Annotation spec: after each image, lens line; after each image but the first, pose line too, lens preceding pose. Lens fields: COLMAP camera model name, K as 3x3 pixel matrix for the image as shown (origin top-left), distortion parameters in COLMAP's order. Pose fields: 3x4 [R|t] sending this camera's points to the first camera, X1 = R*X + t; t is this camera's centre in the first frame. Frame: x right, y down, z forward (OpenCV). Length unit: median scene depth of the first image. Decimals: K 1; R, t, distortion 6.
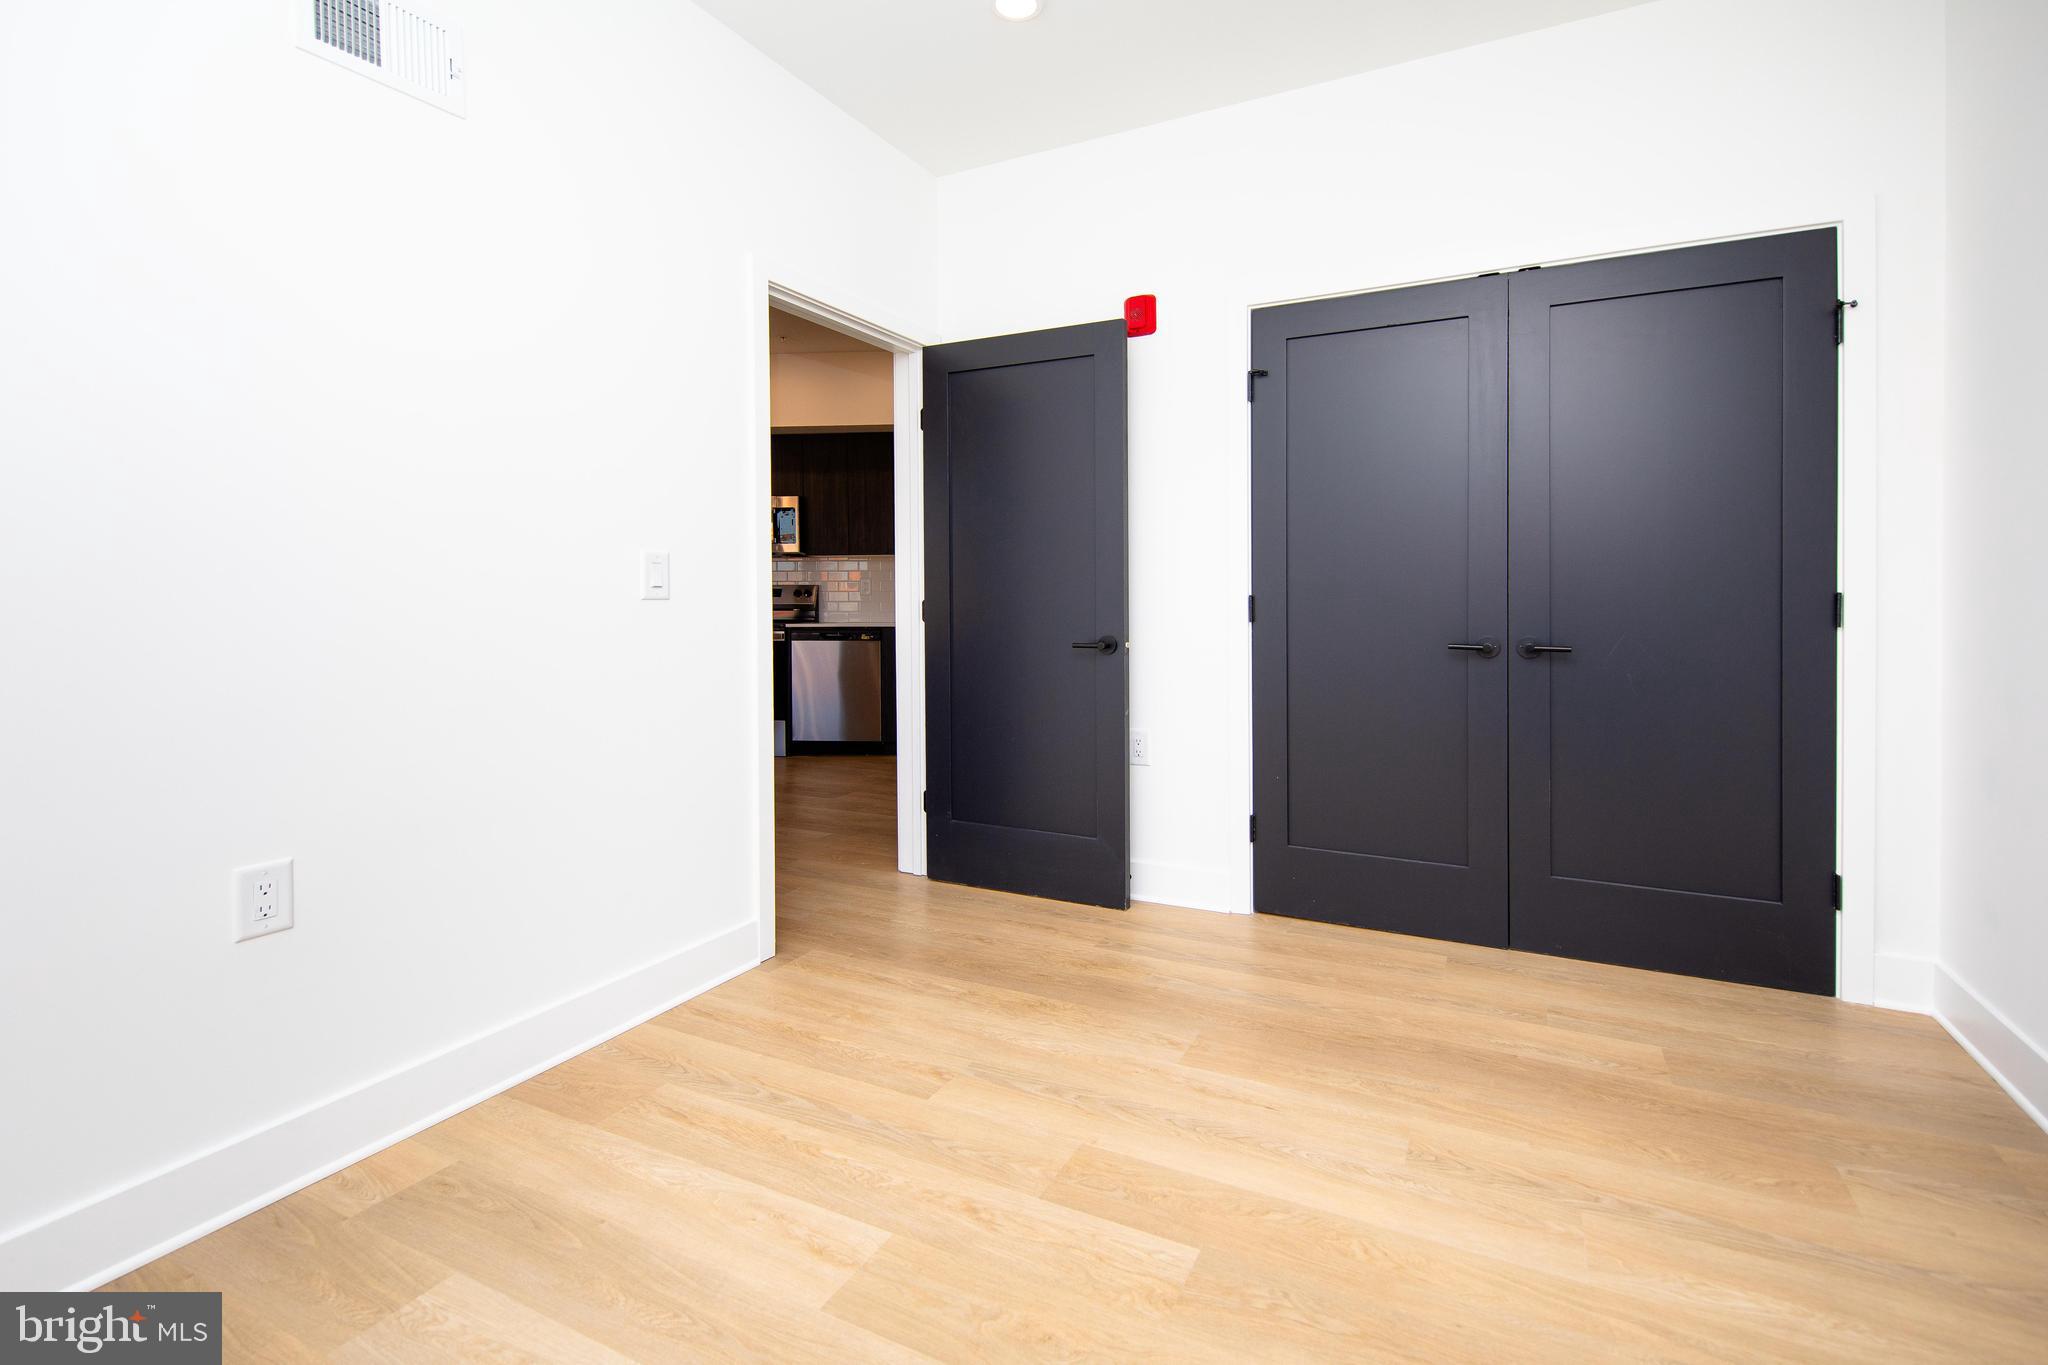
lens RADIAL K [[883.5, 0, 1021.8], [0, 883.5, 594.4], [0, 0, 1]] dist [-0.000485, -0.000654]
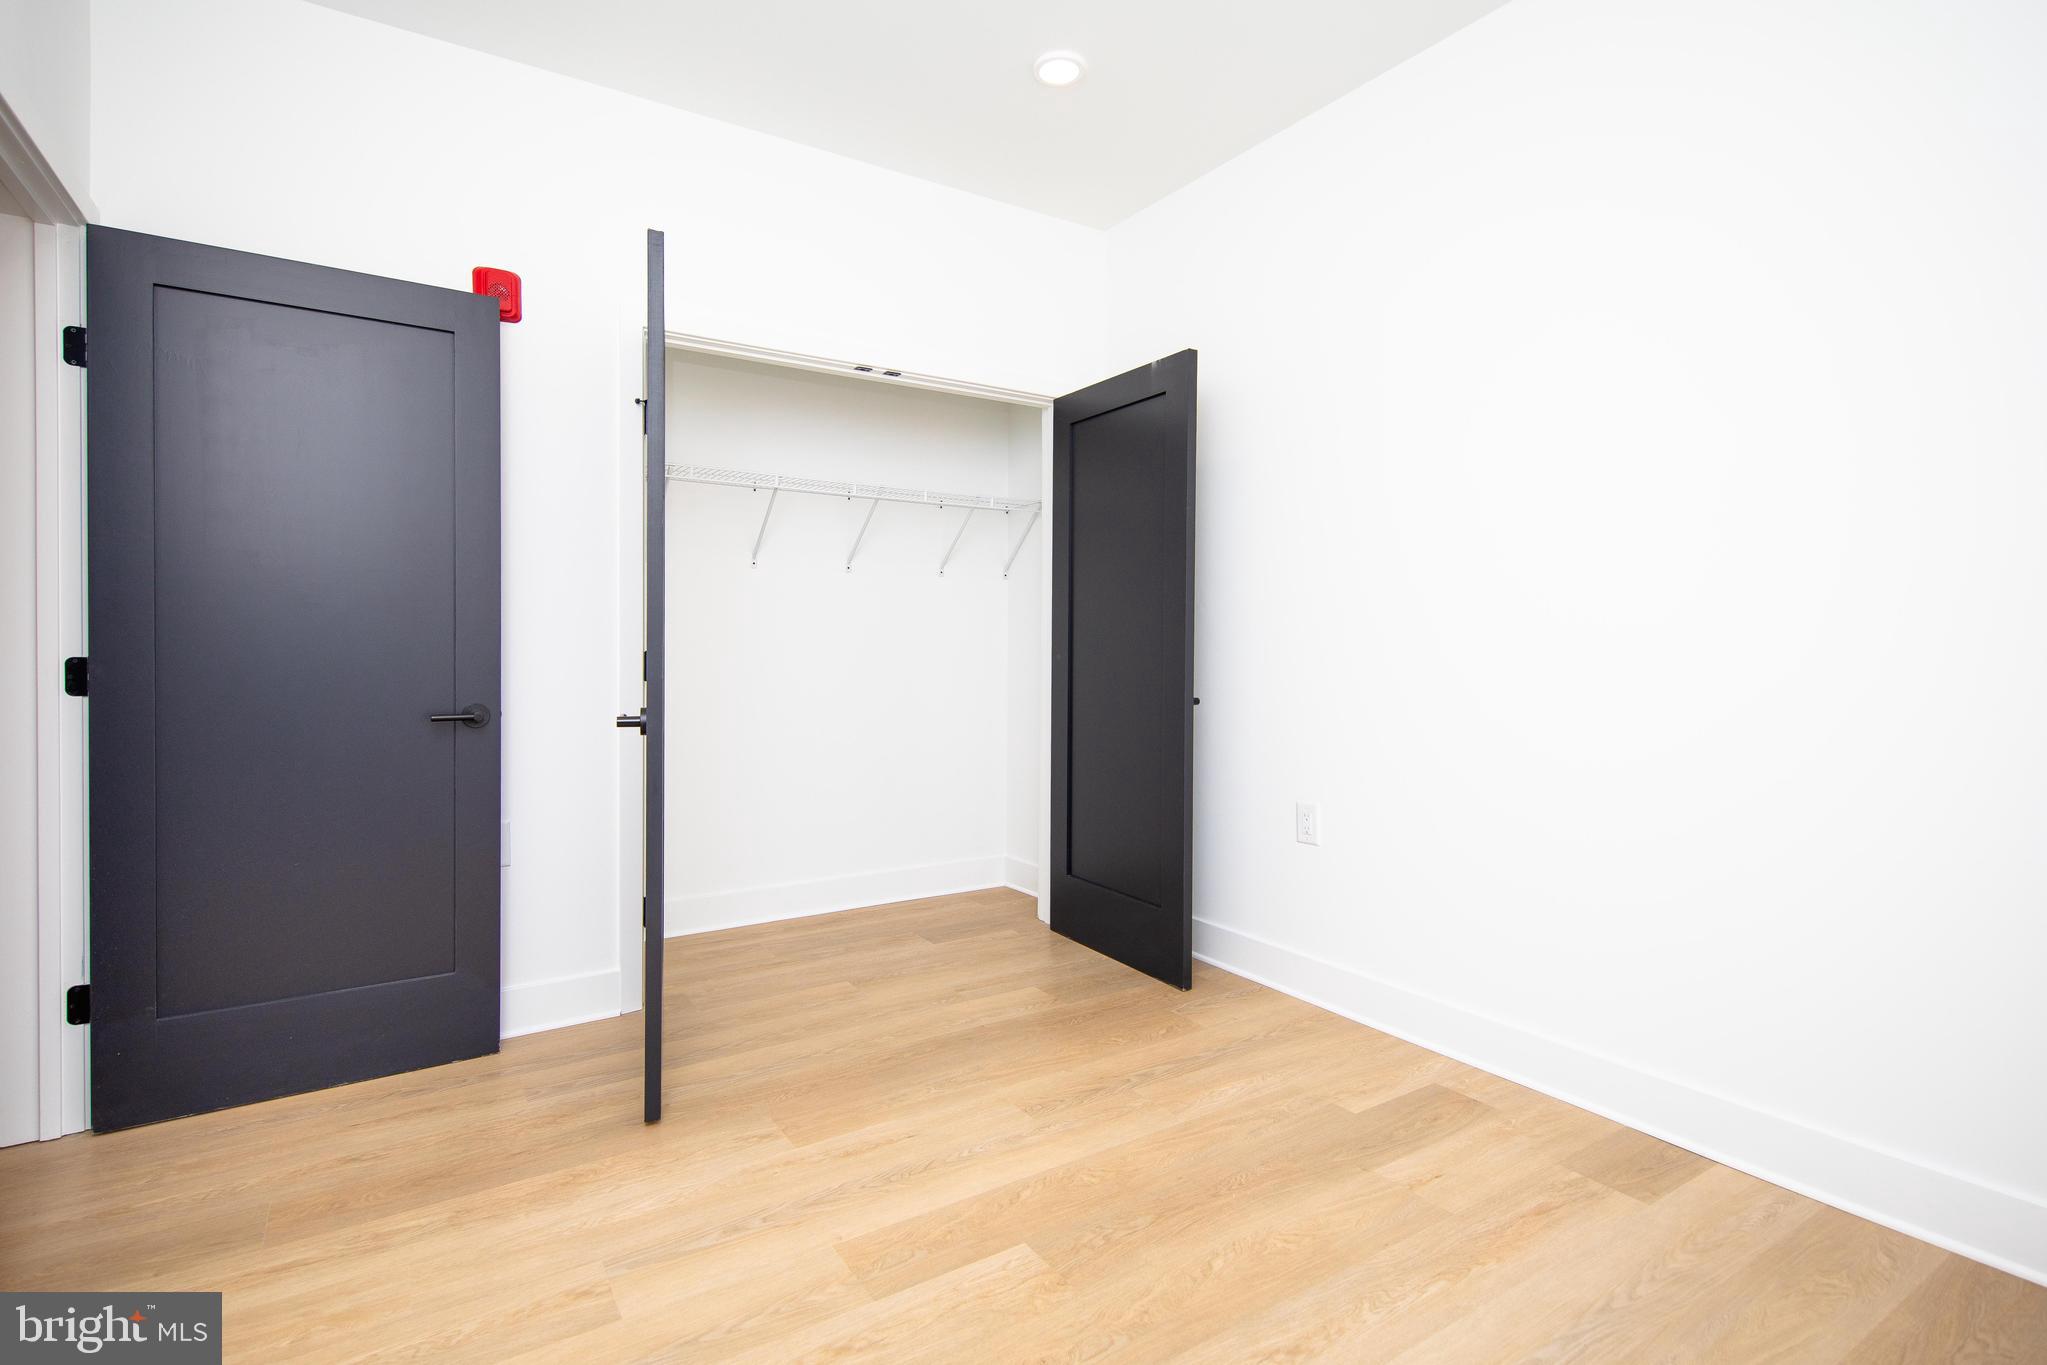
lens RADIAL K [[962.1, 0, 1016.2], [0, 962.1, 643.9], [0, 0, 1]] dist [-0.000545, -0.000699]
pose [[0.543411, 0.000994, 0.839466, -0.573483], [0.001829, 0.999996, -0.002368, -0.009019], [-0.839464, 0.002822, 0.543407, 0.239643]]
